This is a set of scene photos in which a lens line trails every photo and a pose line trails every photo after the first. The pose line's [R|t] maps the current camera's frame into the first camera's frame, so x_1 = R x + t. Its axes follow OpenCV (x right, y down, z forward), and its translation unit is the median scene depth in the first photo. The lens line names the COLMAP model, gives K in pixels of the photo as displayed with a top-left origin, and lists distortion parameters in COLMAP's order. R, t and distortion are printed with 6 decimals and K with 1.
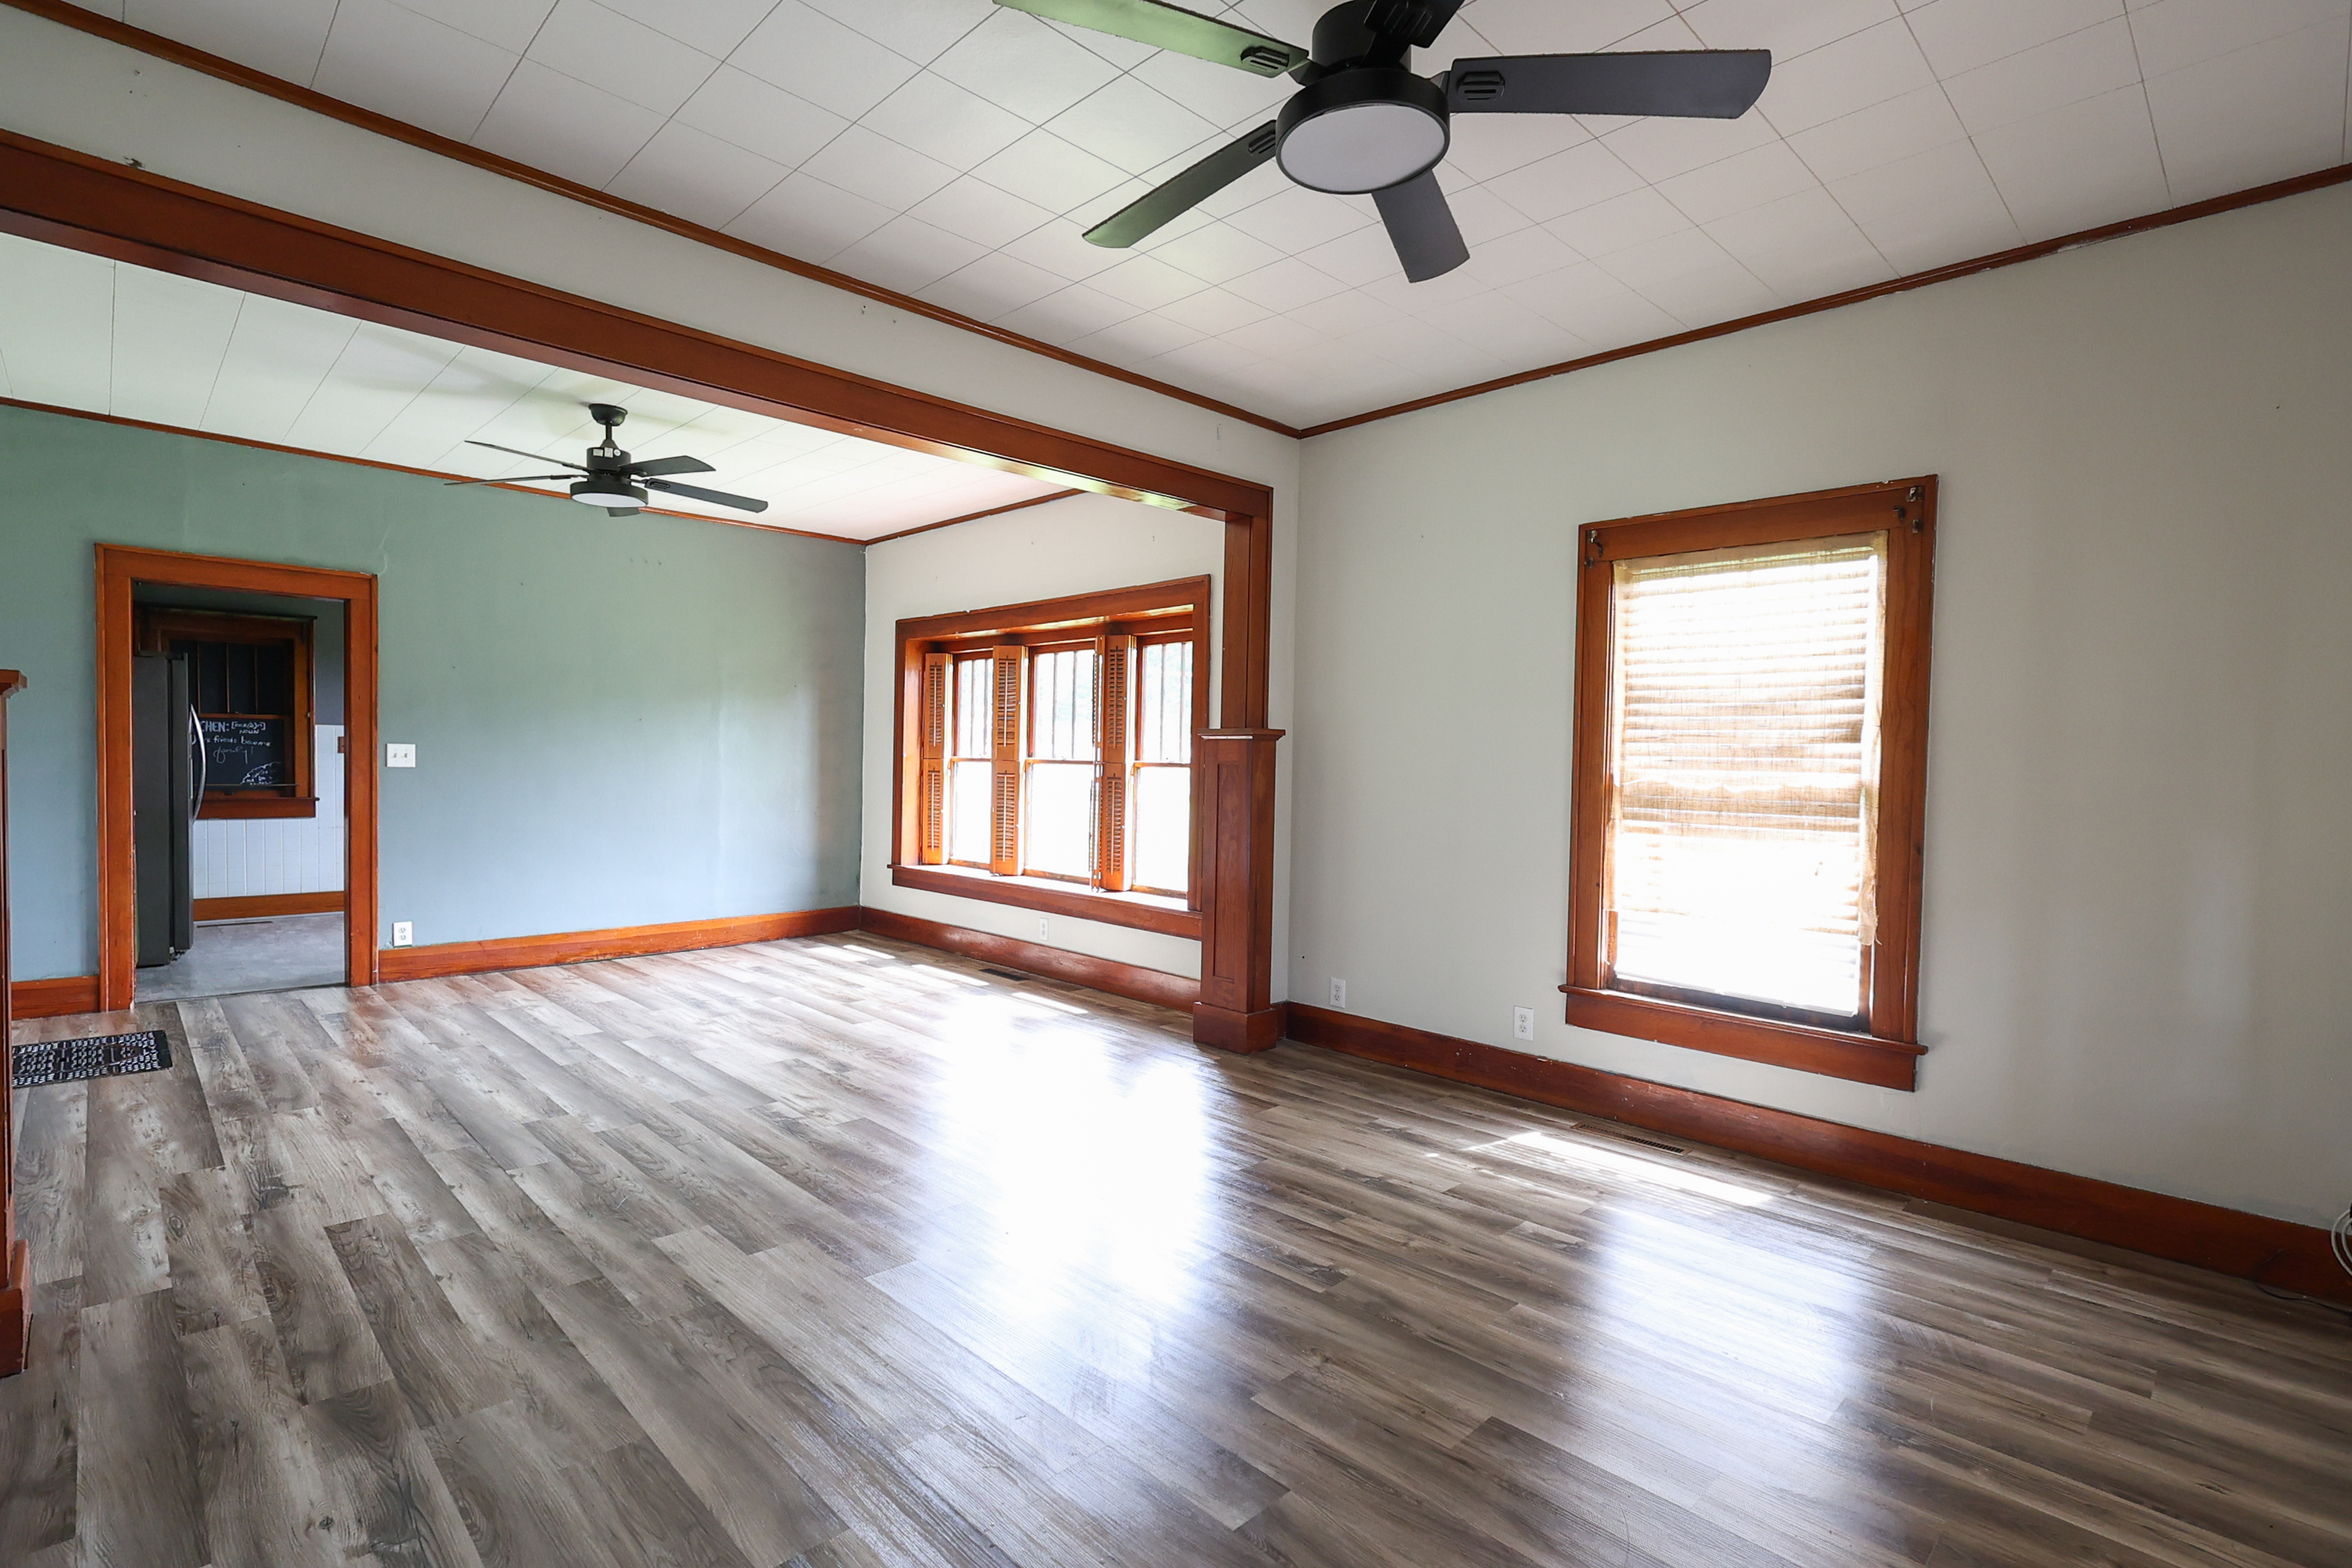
lens RADIAL K [[1070.8, 0, 1179.7], [0, 1070.8, 784.4], [0, 0, 1]] dist [-0.001119, 0.000248]
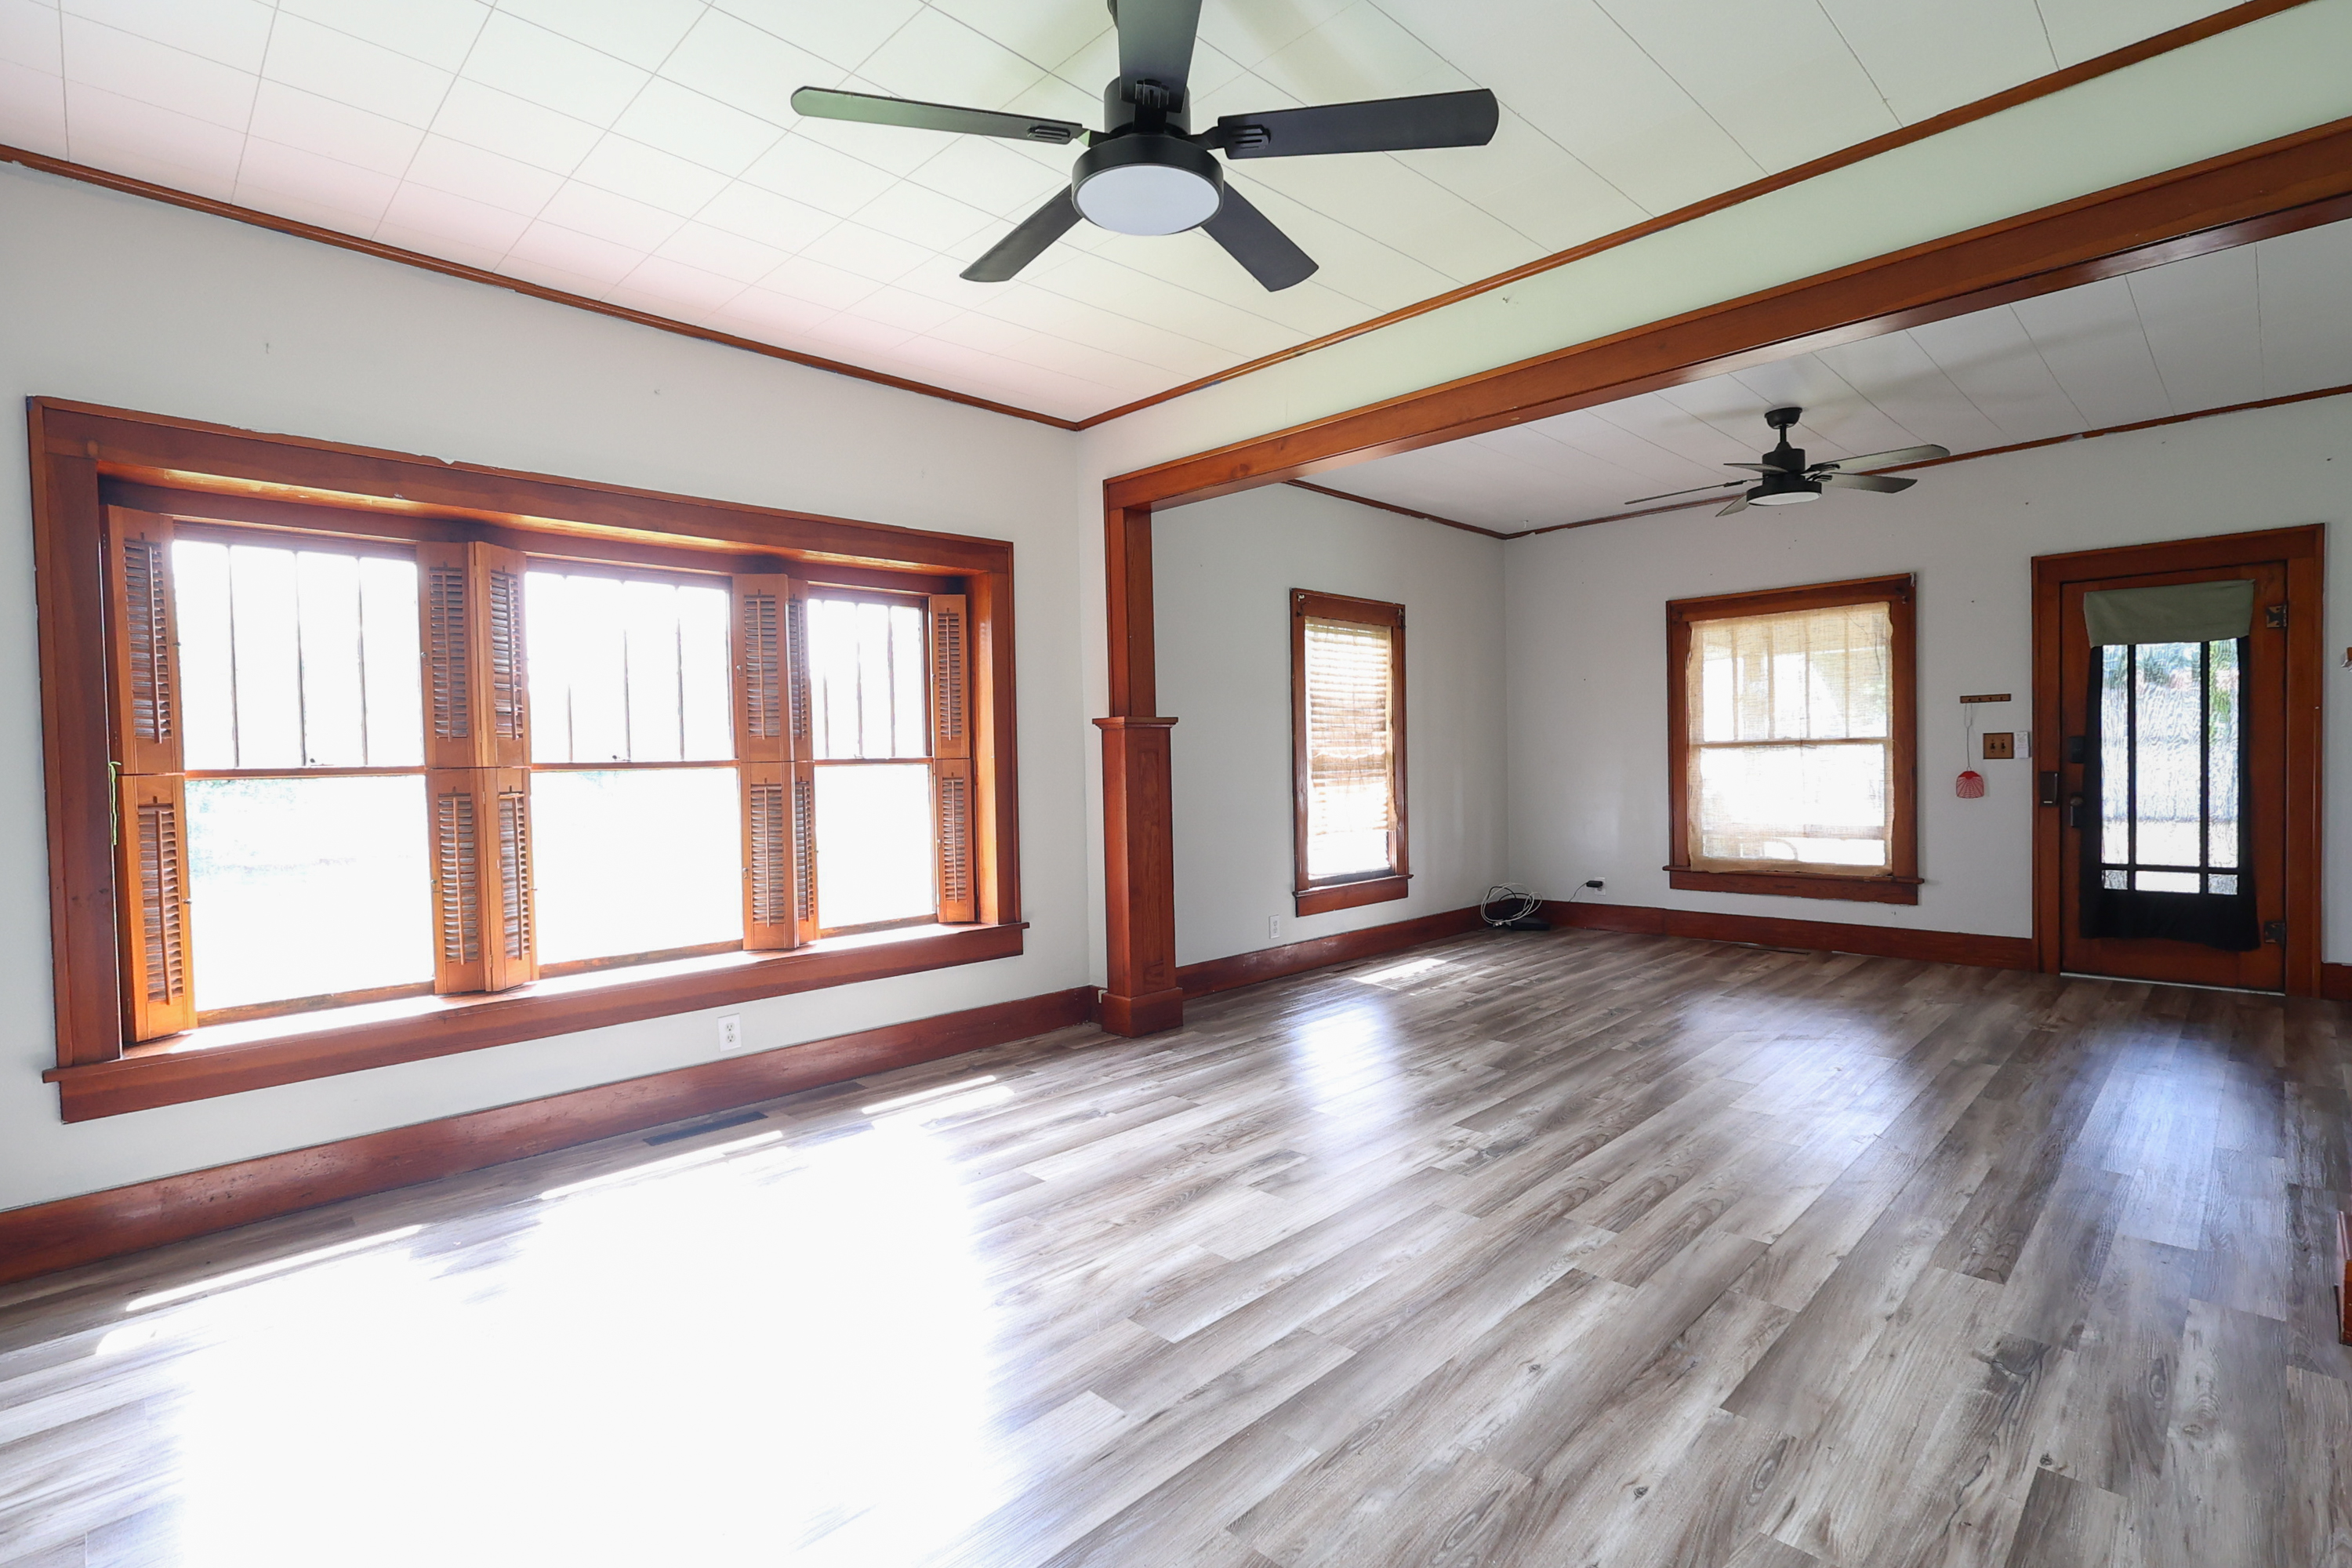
lens RADIAL K [[1070.8, 0, 1179.7], [0, 1070.8, 784.4], [0, 0, 1]] dist [-0.001119, 0.000248]
pose [[0.018798, -0.045095, 0.998806, -1.081508], [0.044166, 0.998045, 0.044230, -0.035717], [-0.998847, 0.043282, 0.020753, 1.064151]]
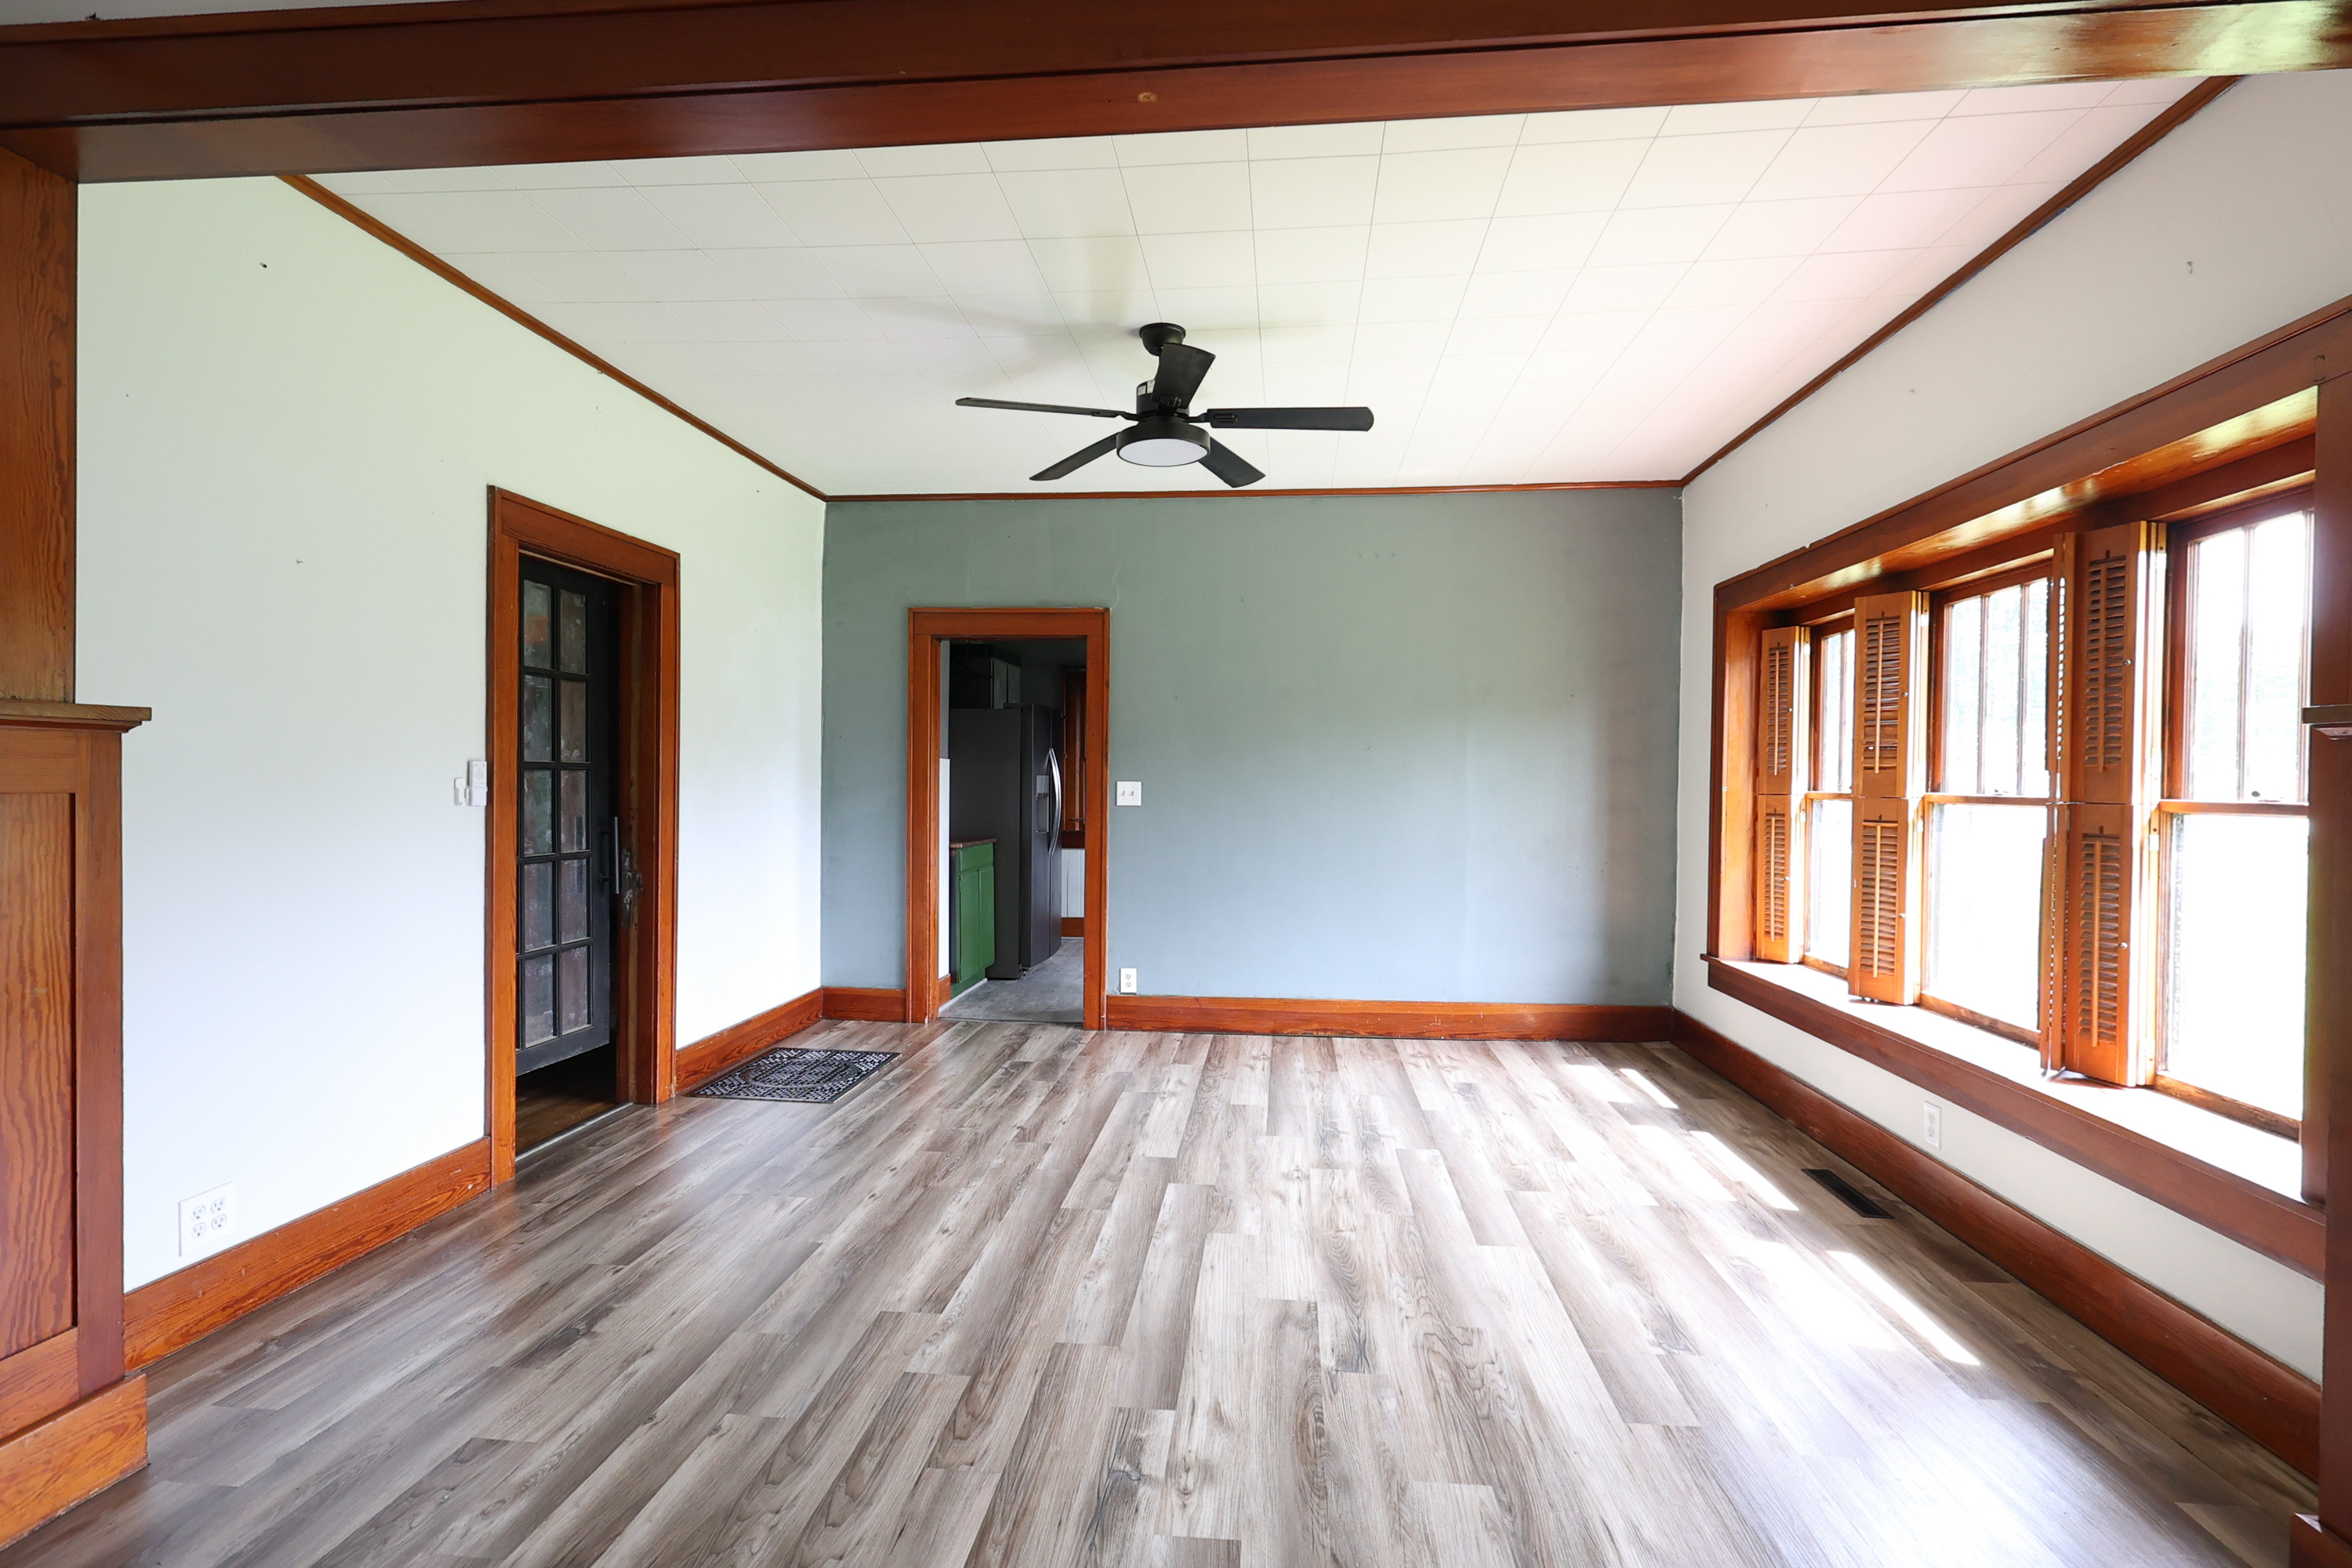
lens RADIAL K [[1062.4, 0, 1201.6], [0, 1062.4, 791.9], [0, 0, 1]] dist [-0.004933, -0.000132]
pose [[0.645320, -0.004904, -0.763896, 0.054748], [-0.014336, 0.999726, -0.018529, -0.016087], [0.763778, 0.022909, 0.645073, 0.590541]]
